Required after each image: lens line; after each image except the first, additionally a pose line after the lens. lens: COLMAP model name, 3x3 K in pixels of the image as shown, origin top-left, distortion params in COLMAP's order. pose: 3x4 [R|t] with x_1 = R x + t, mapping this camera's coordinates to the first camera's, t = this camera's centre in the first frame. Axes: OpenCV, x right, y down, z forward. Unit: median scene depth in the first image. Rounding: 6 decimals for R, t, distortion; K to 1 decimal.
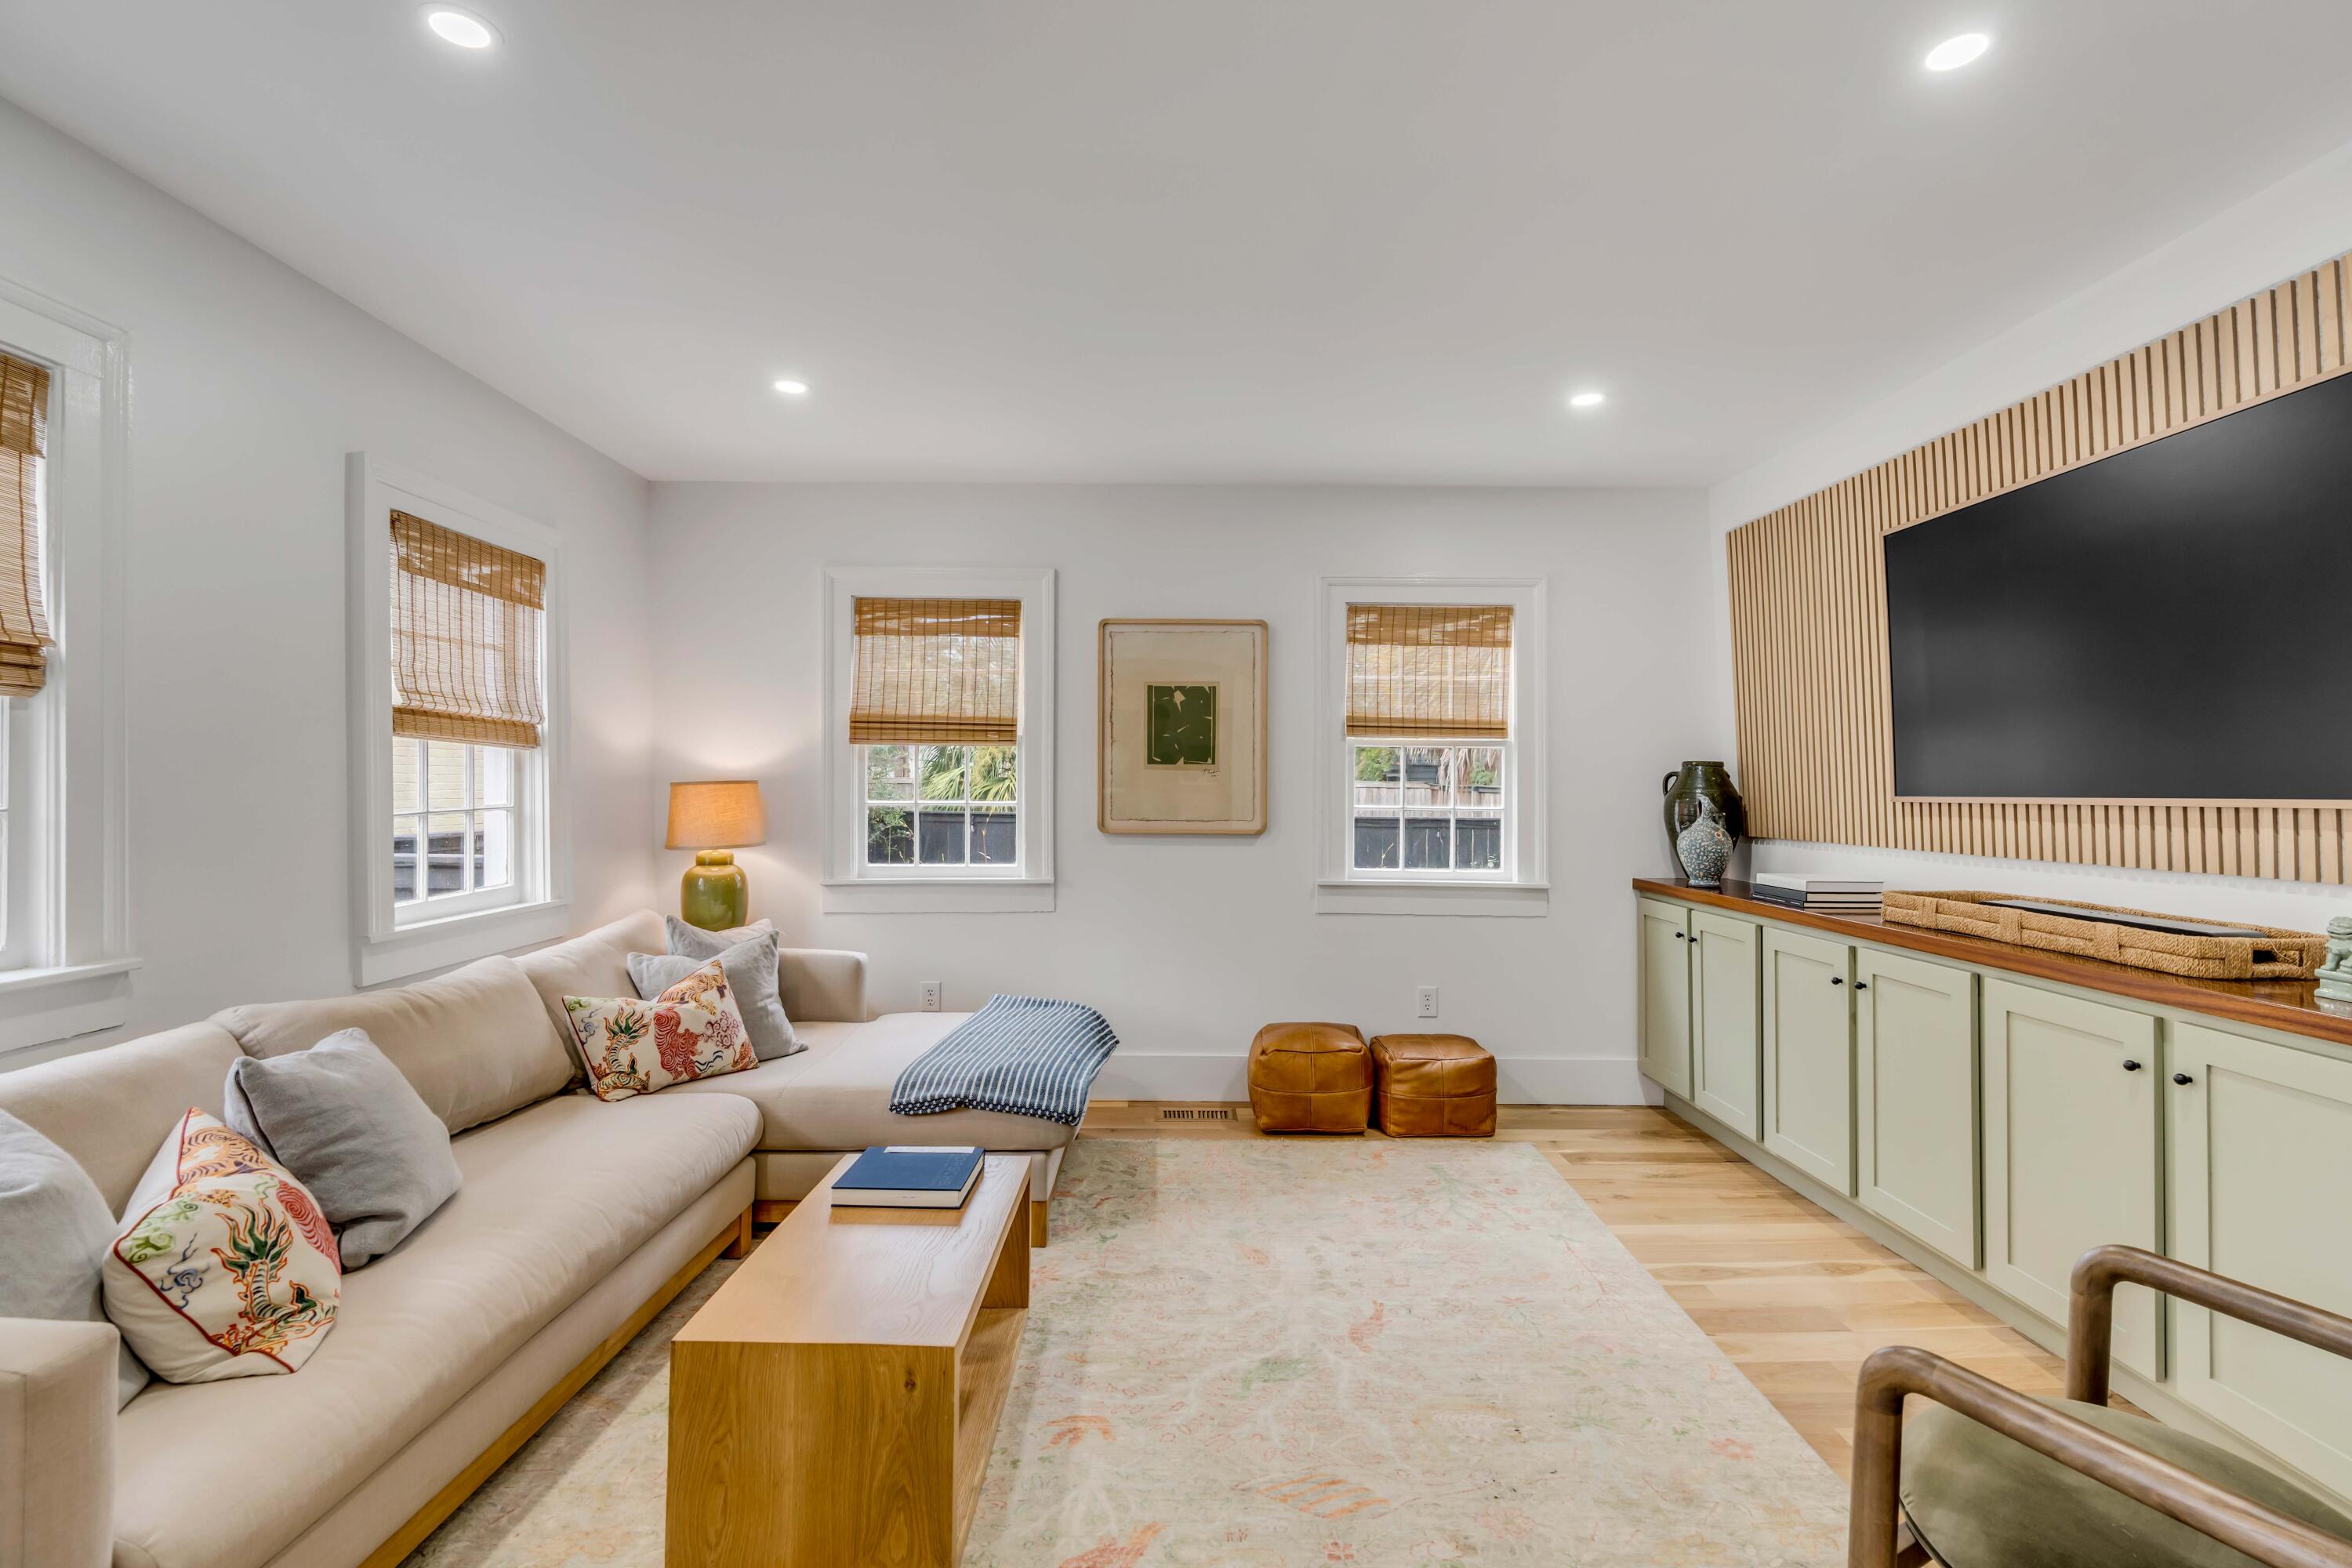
lens RADIAL K [[1078.1, 0, 1176.9], [0, 1078.1, 762.1], [0, 0, 1]] dist [-0.012528, 0.003811]
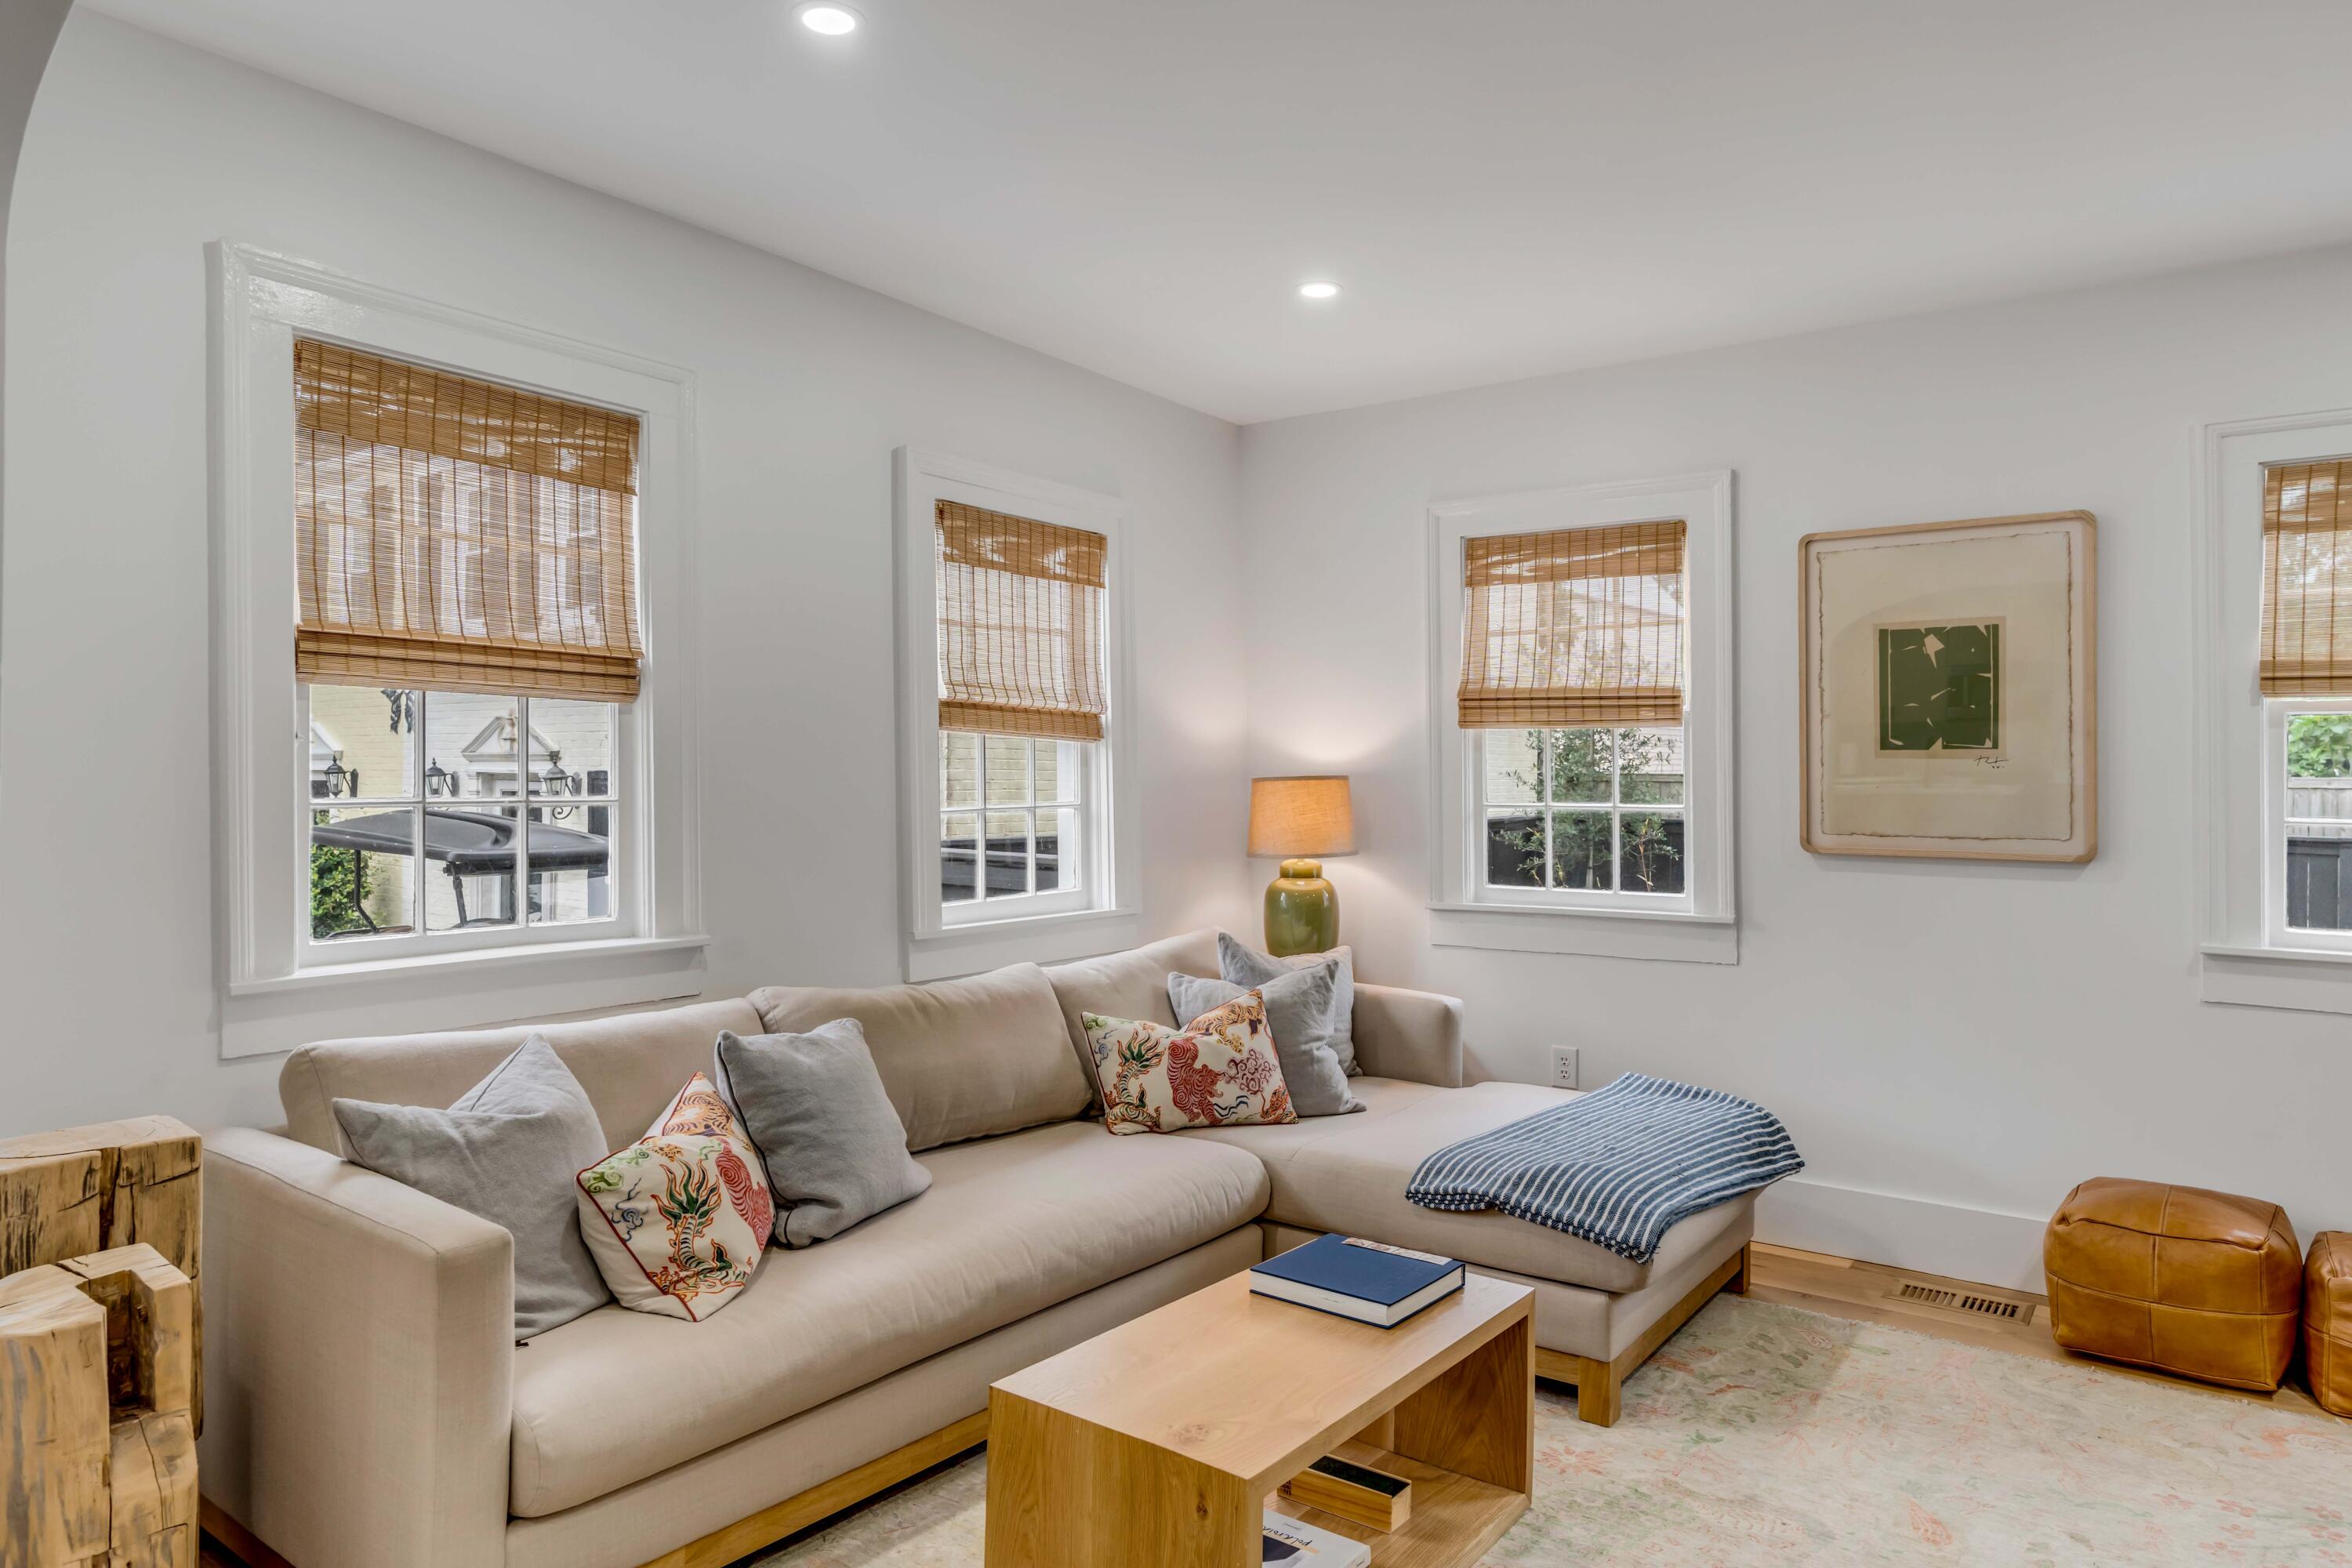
lens RADIAL K [[1448.4, 0, 1177.5], [0, 1448.4, 762.9], [0, 0, 1]] dist [-0.003256, 0.002234]
pose [[0.803953, -0.007504, -0.594646, 0.199446], [0.010924, 0.999938, 0.002151, 0.004129], [0.594593, -0.008226, 0.803985, 0.054125]]
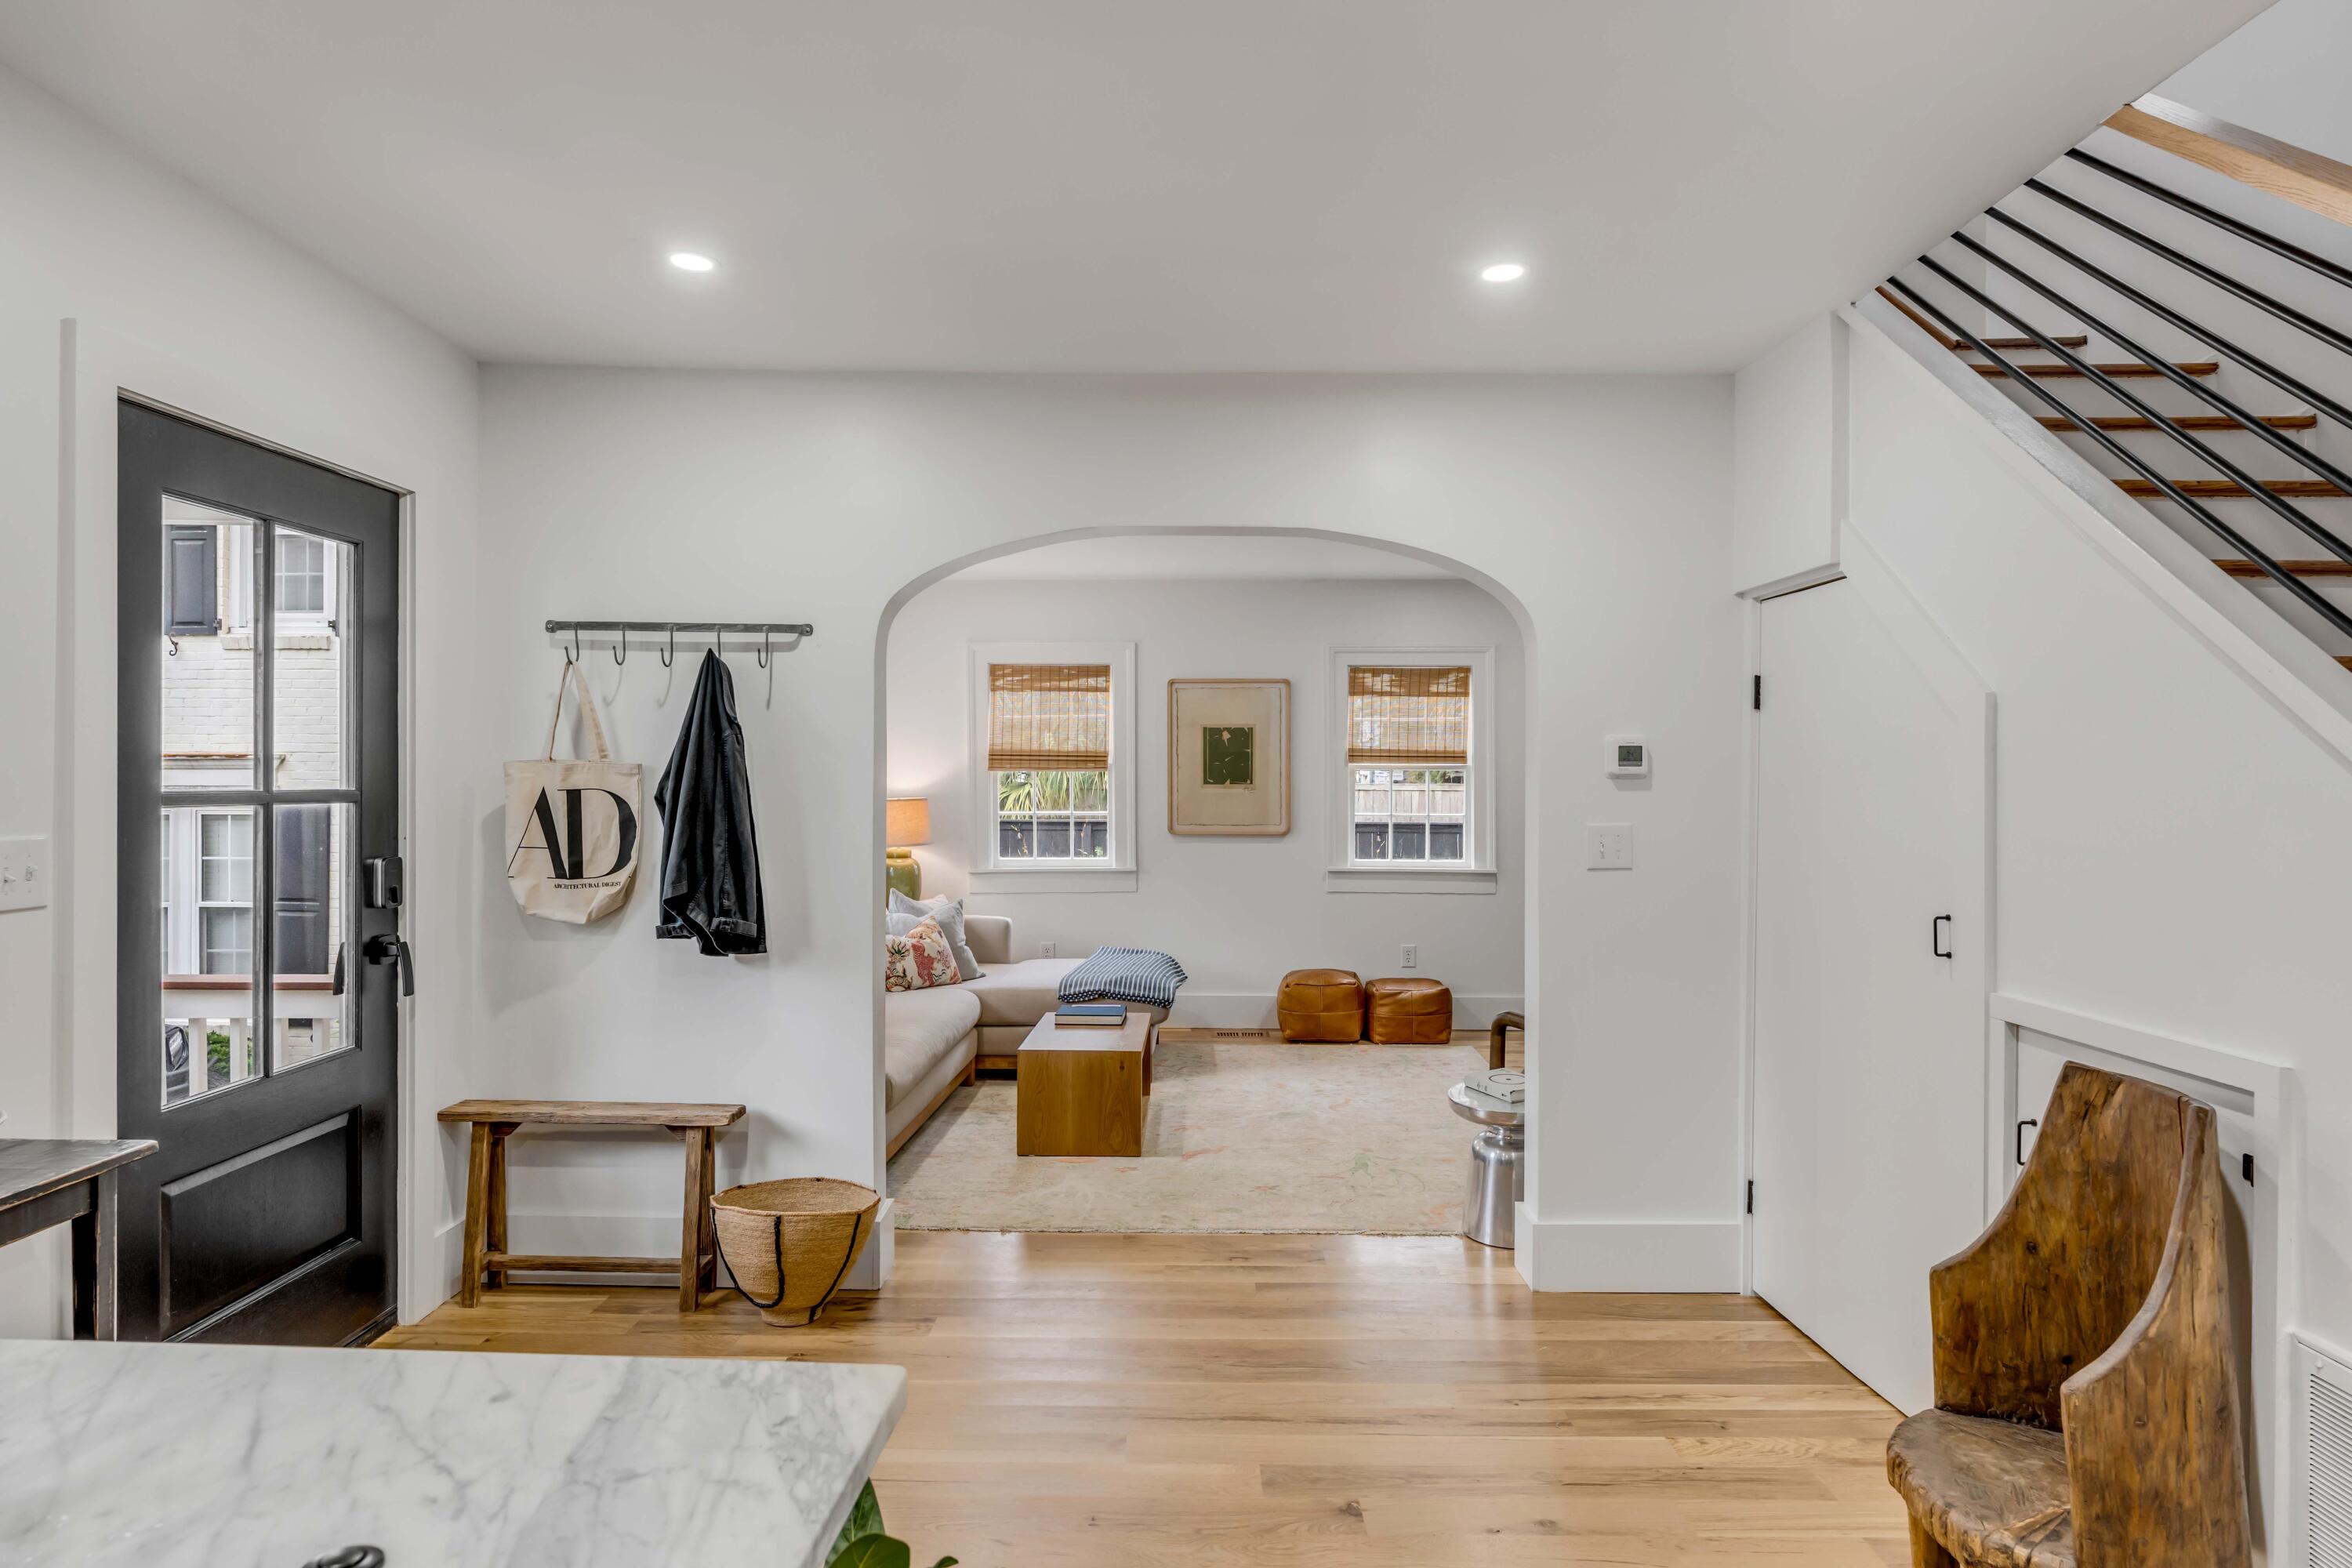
lens RADIAL K [[1336.2, 0, 1189.4], [0, 1336.2, 789.6], [0, 0, 1]] dist [-0.003496, -0.000455]
pose [[0.999919, -0.005702, -0.011359, -0.034274], [0.005968, 0.999705, 0.023541, -0.041452], [0.011221, -0.023607, 0.999658, -0.929949]]
